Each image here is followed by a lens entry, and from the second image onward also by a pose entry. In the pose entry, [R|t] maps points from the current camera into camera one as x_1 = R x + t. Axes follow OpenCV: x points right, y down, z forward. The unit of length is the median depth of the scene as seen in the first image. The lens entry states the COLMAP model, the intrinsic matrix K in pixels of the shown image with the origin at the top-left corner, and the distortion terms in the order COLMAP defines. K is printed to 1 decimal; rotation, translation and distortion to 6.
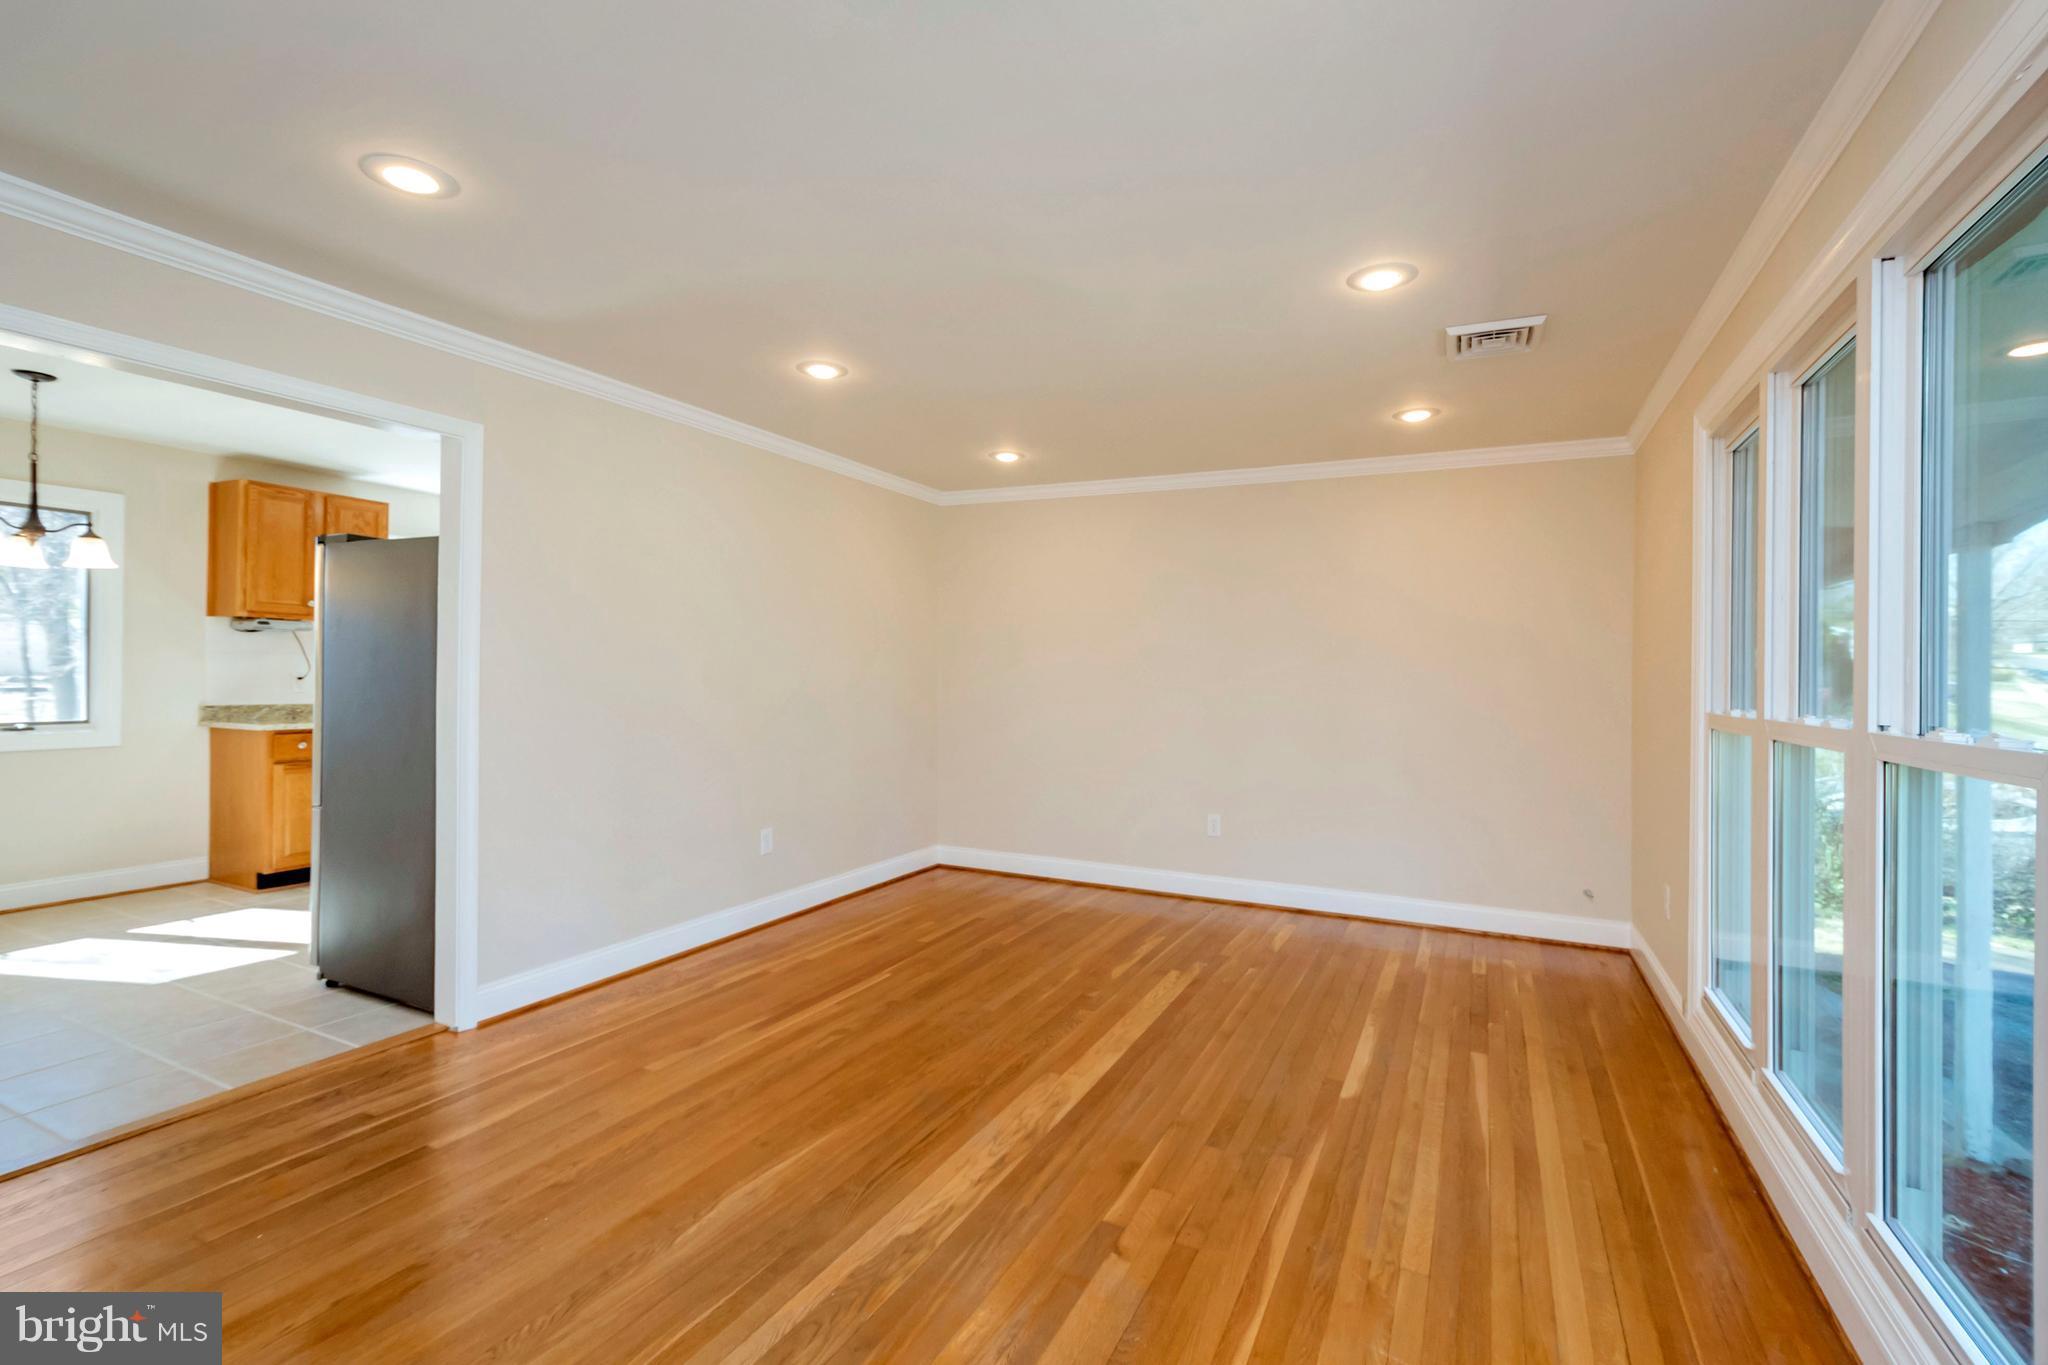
lens RADIAL K [[925.0, 0, 1022.8], [0, 925.0, 667.3], [0, 0, 1]] dist [0.010932, -0.002914]
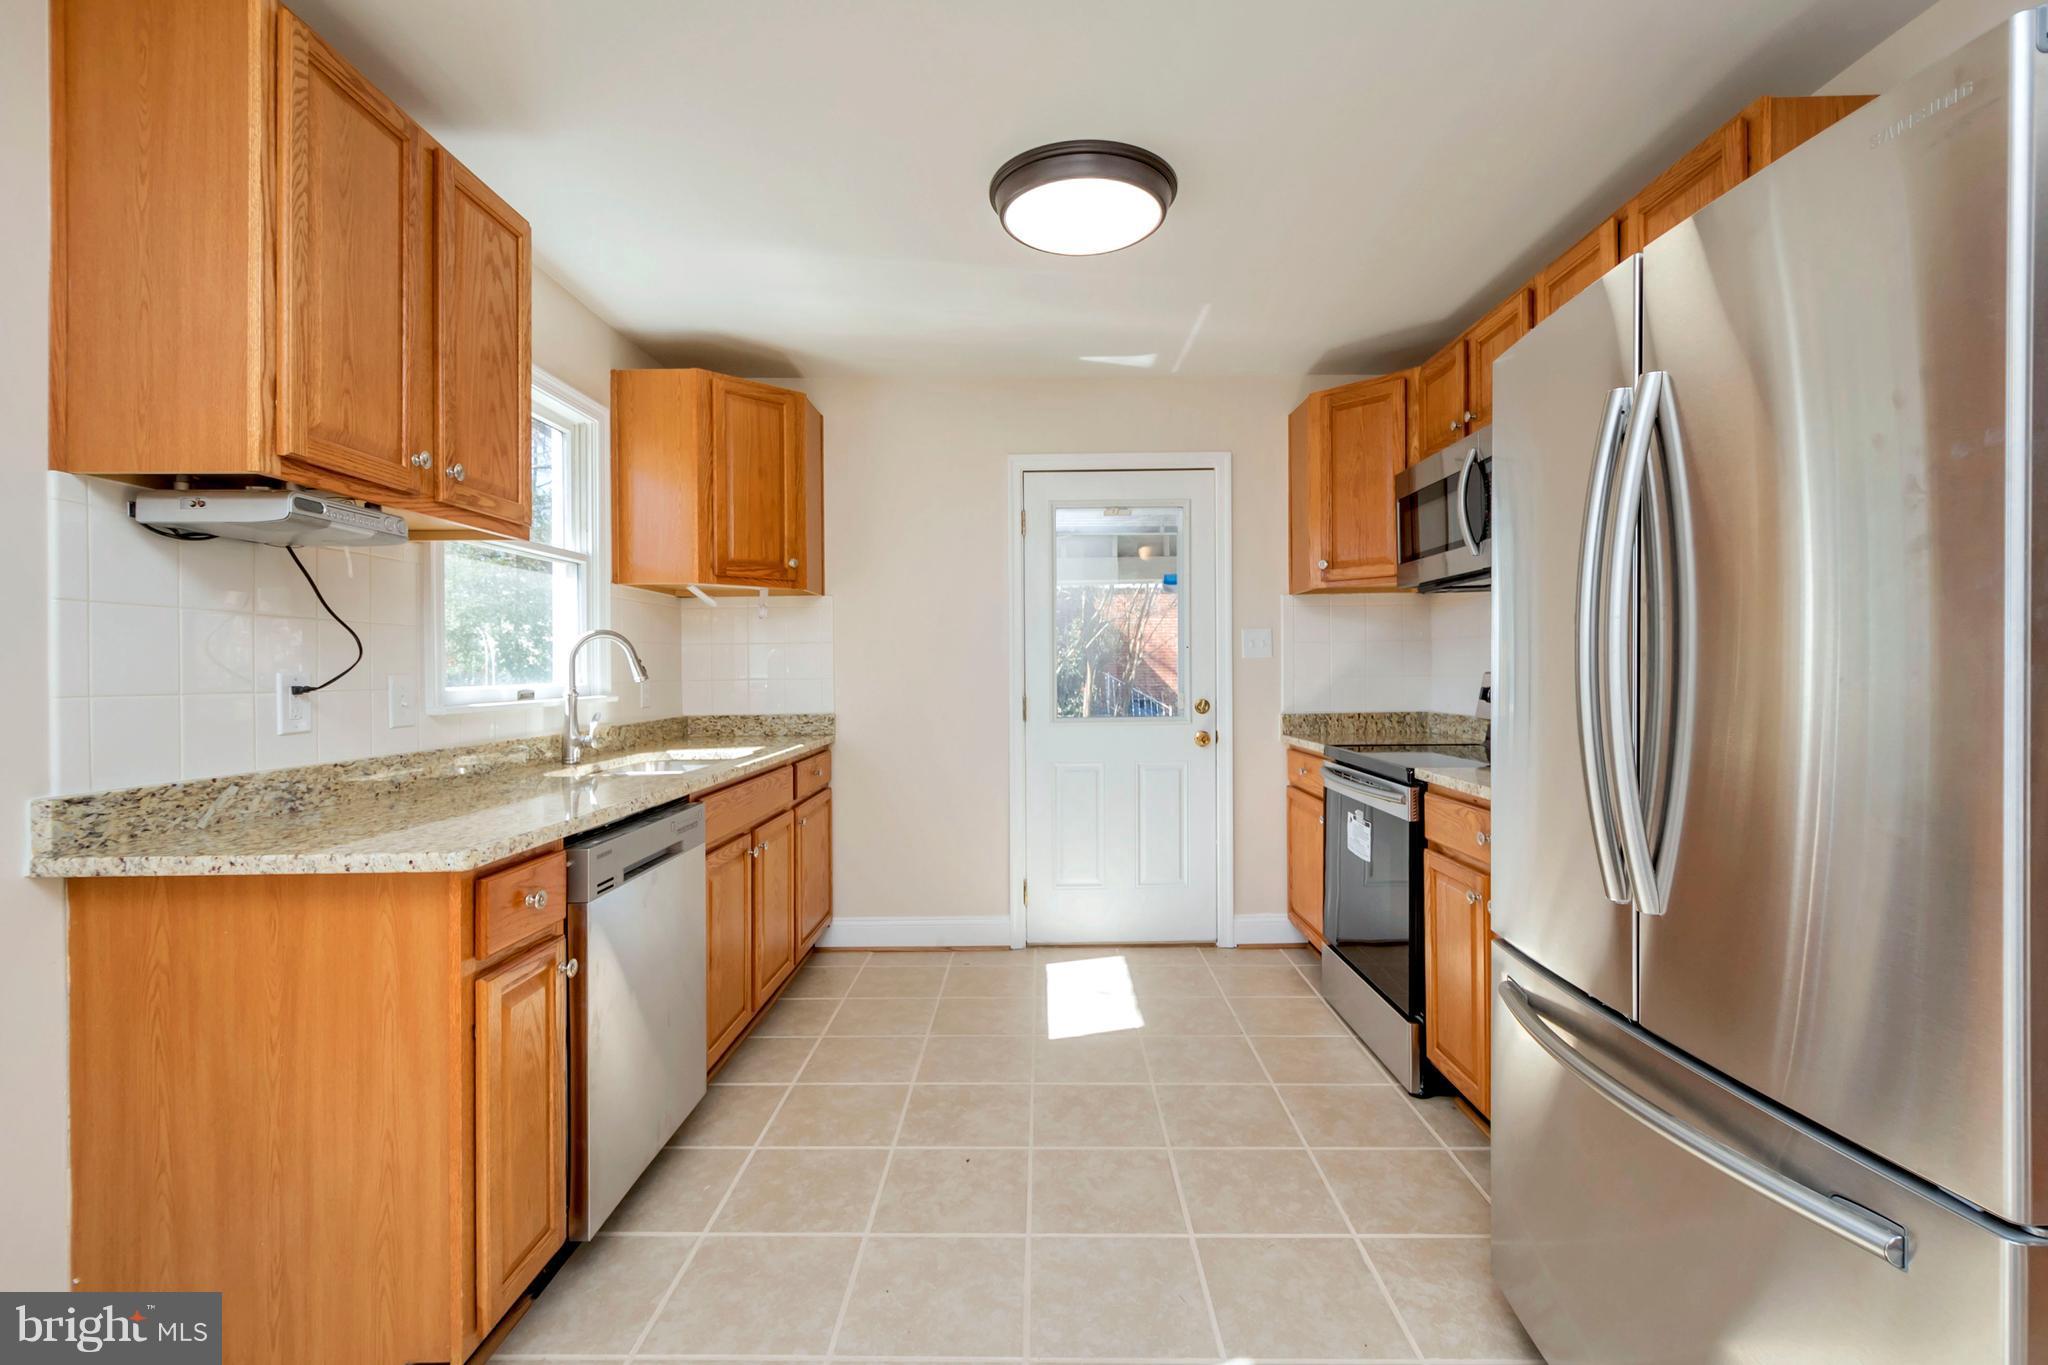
lens RADIAL K [[925.0, 0, 1044.5], [0, 925.0, 662.0], [0, 0, 1]] dist [0.010932, -0.002914]
pose [[0.895619, -0.018560, 0.444435, -0.977329], [0.018297, 0.999821, 0.004883, 0.007150], [-0.444446, 0.003759, 0.895798, 0.830912]]
